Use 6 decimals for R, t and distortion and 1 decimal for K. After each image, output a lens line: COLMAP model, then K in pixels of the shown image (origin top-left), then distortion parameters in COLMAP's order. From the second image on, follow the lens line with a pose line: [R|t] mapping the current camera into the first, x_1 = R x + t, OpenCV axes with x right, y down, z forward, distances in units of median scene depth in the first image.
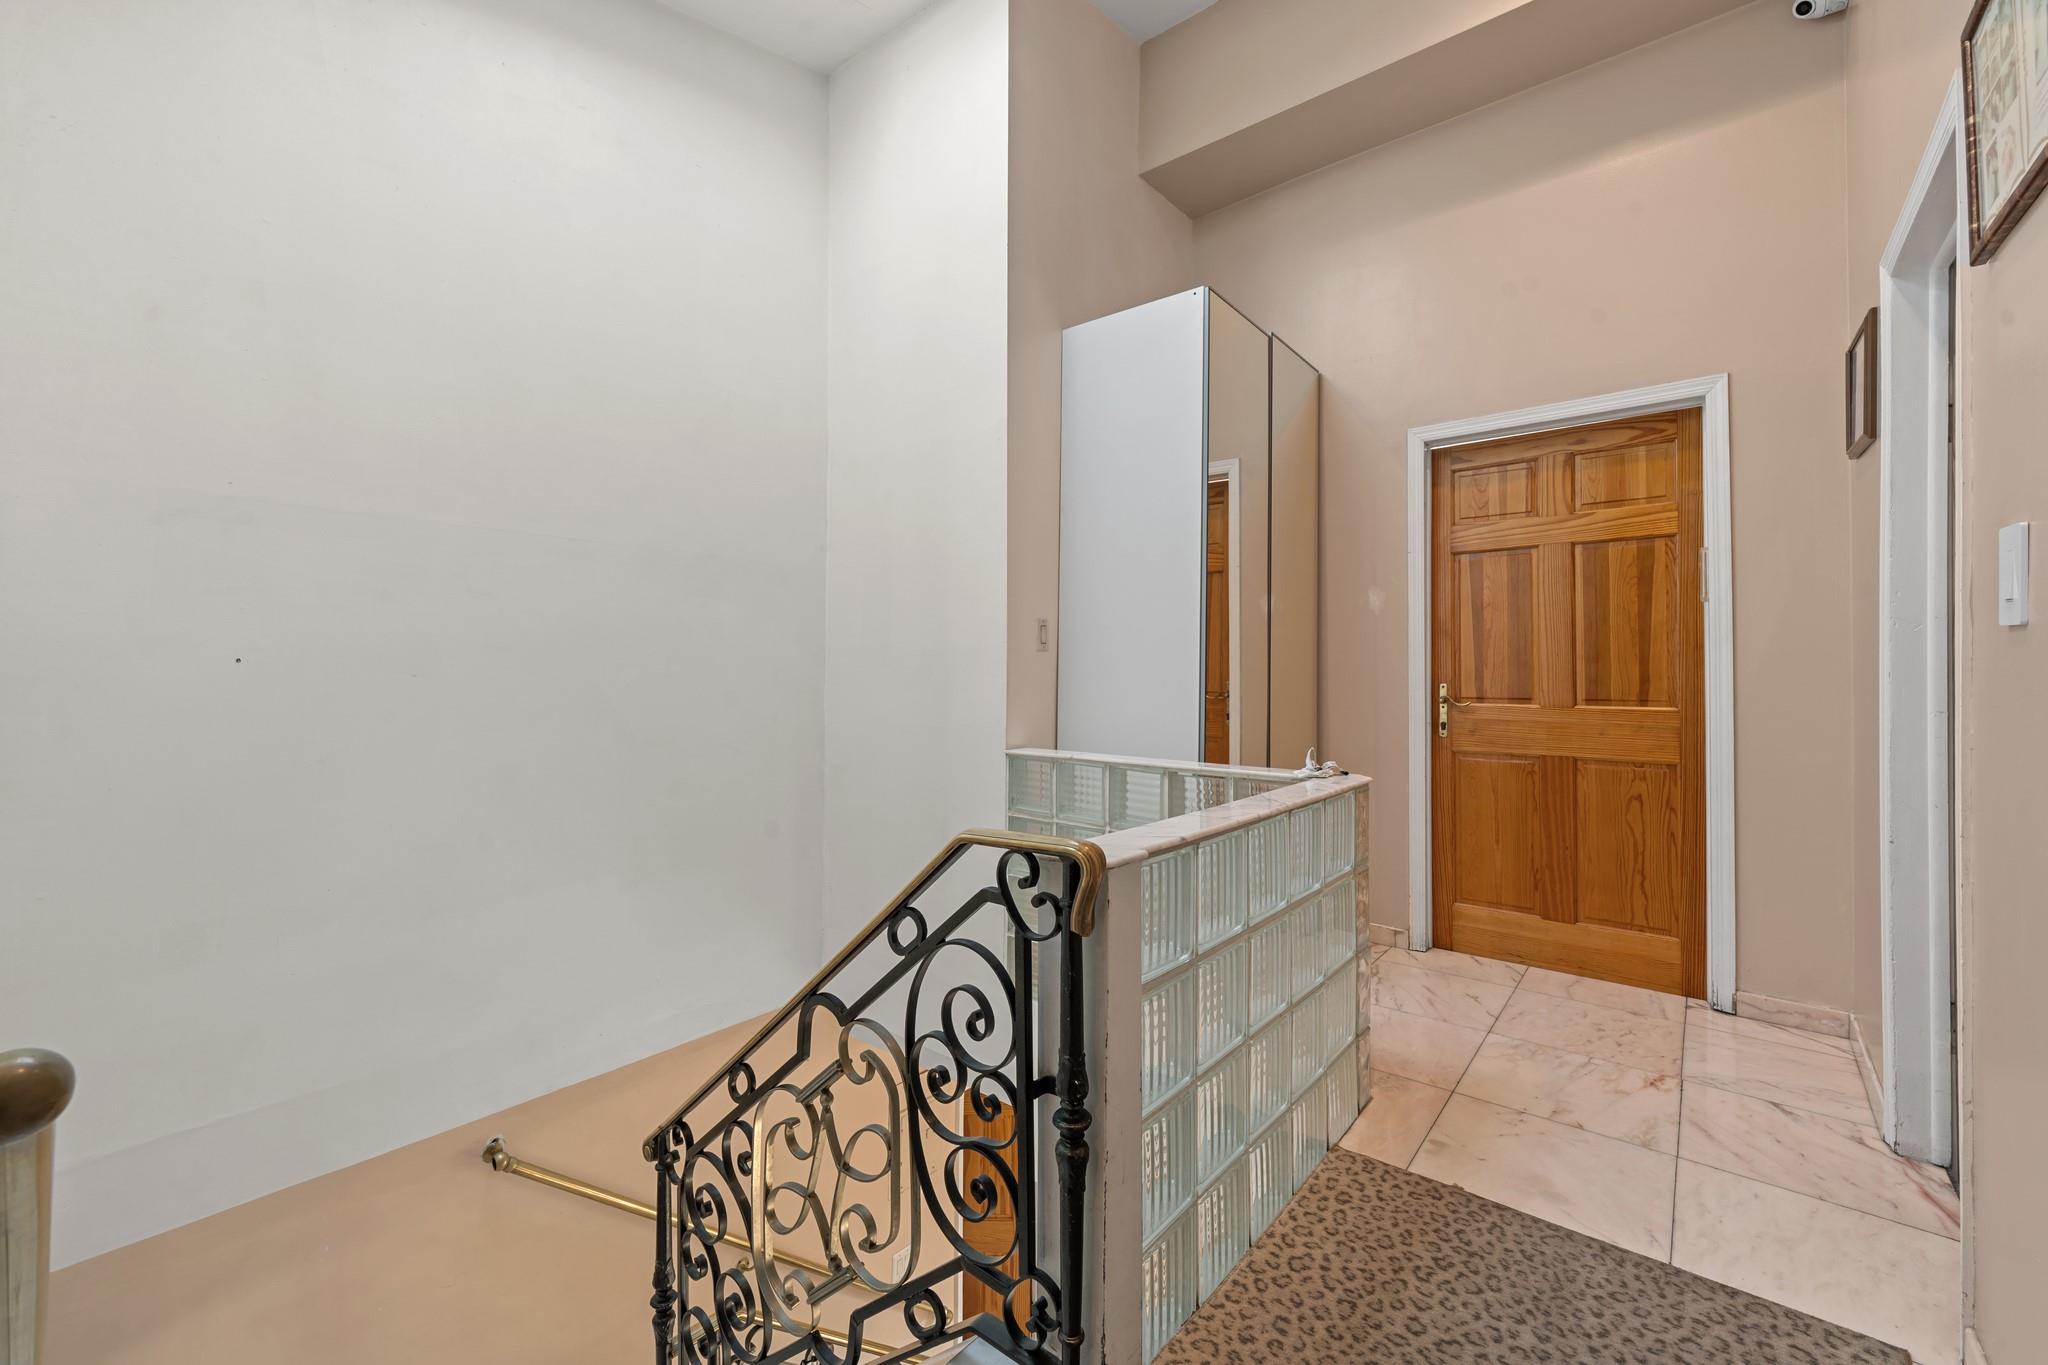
lens RADIAL K [[822.3, 0, 1021.5], [0, 822.3, 676.8], [0, 0, 1]] dist [-0.000389, -0.000457]
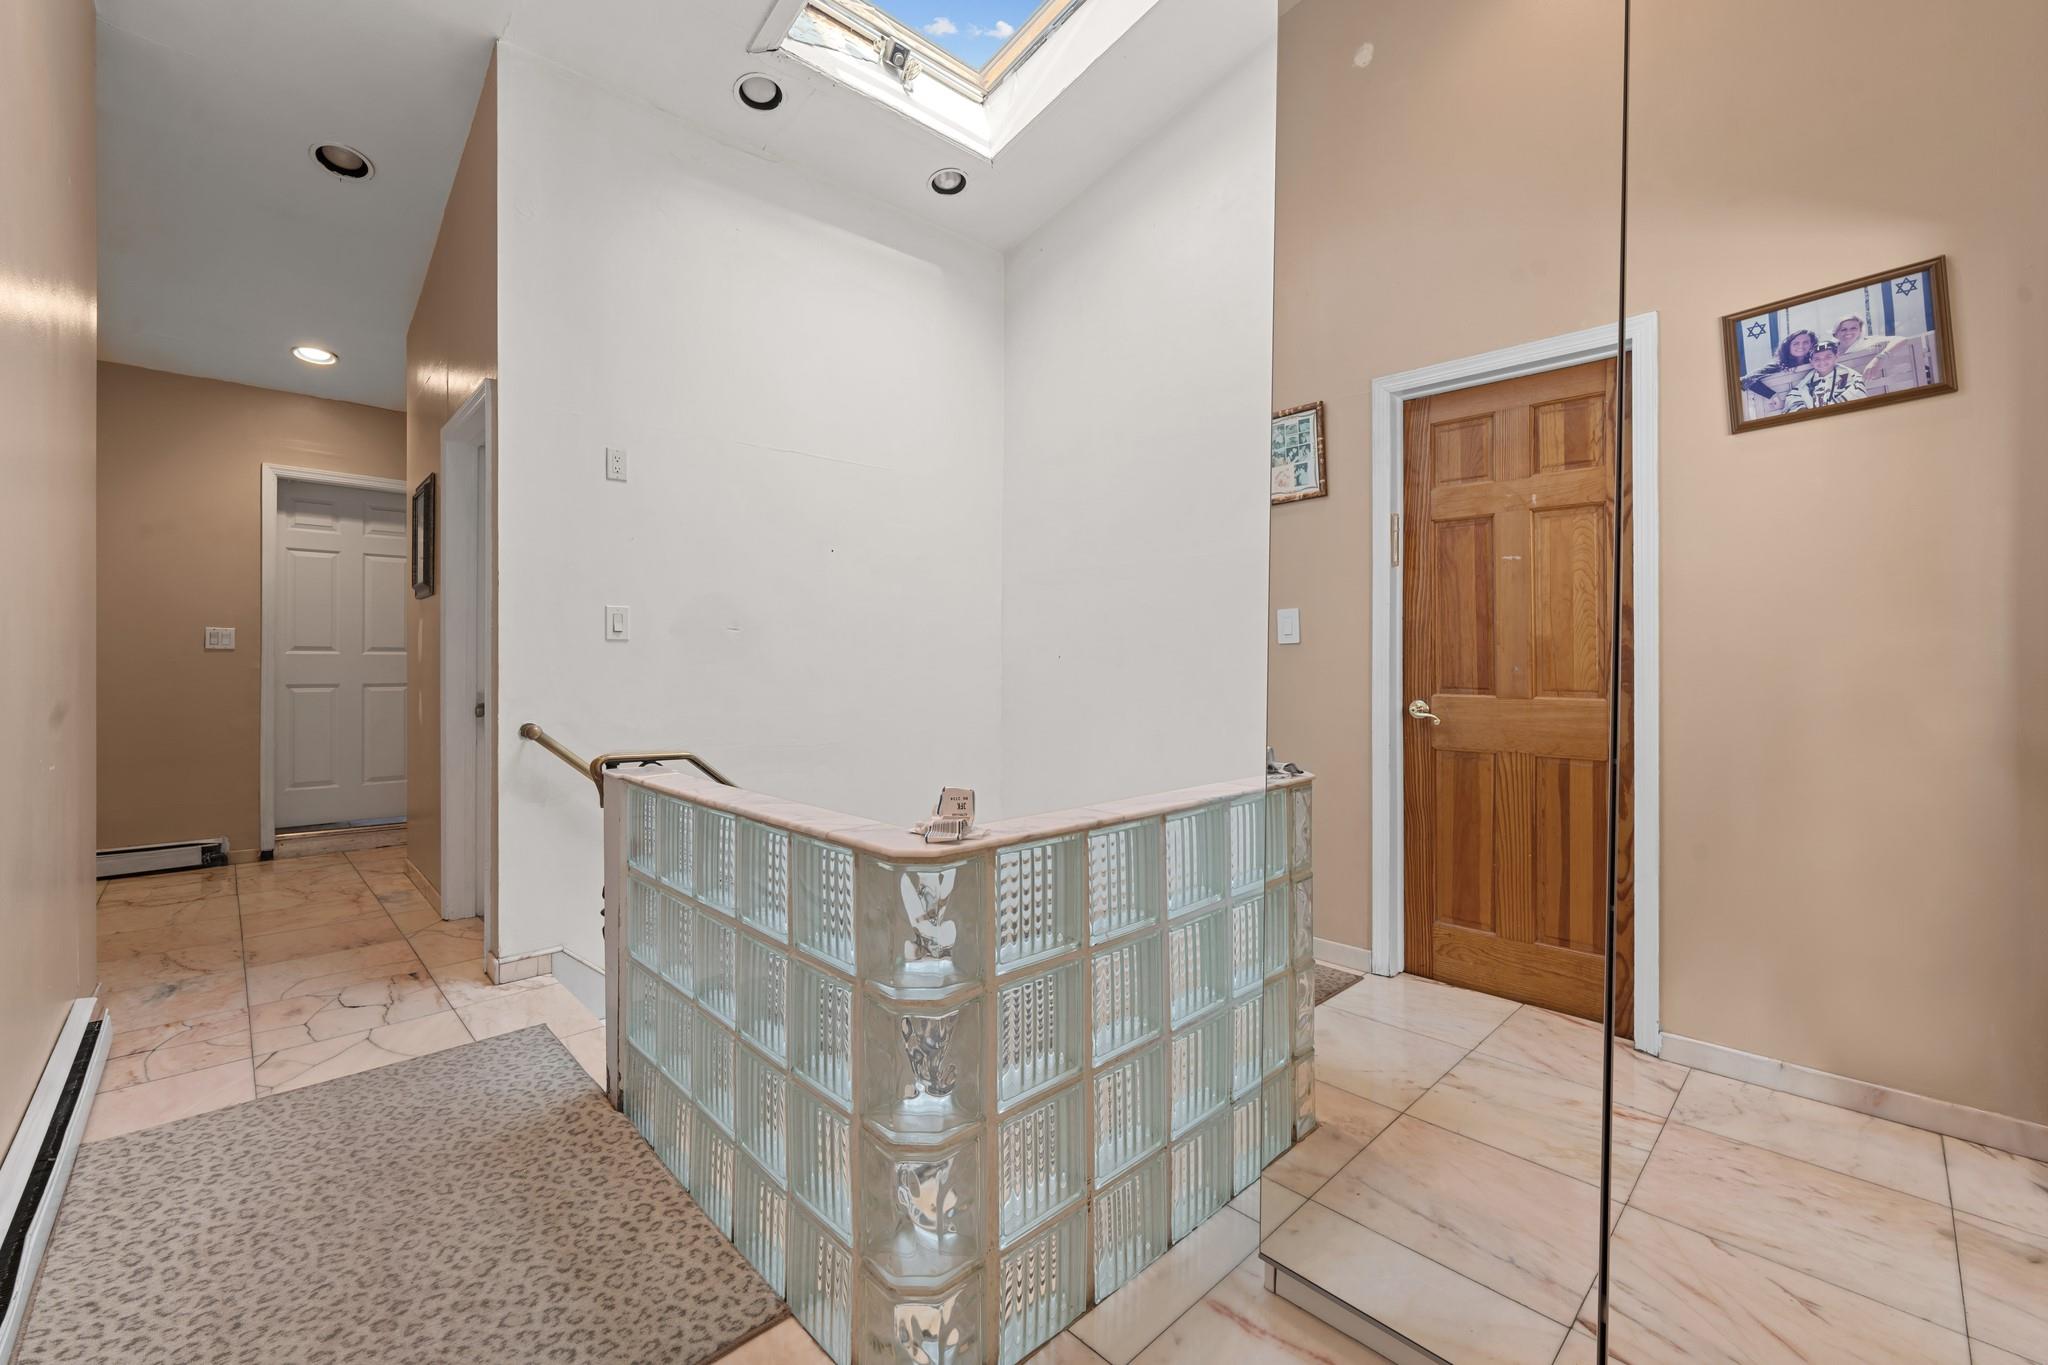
lens RADIAL K [[822.3, 0, 1020.1], [0, 822.3, 671.9], [0, 0, 1]] dist [-0.000389, -0.000457]
pose [[-0.105269, -0.001557, -0.994443, 1.363890], [0.002619, 0.999995, -0.001843, 0.016414], [0.994440, -0.002798, -0.105265, 1.617635]]
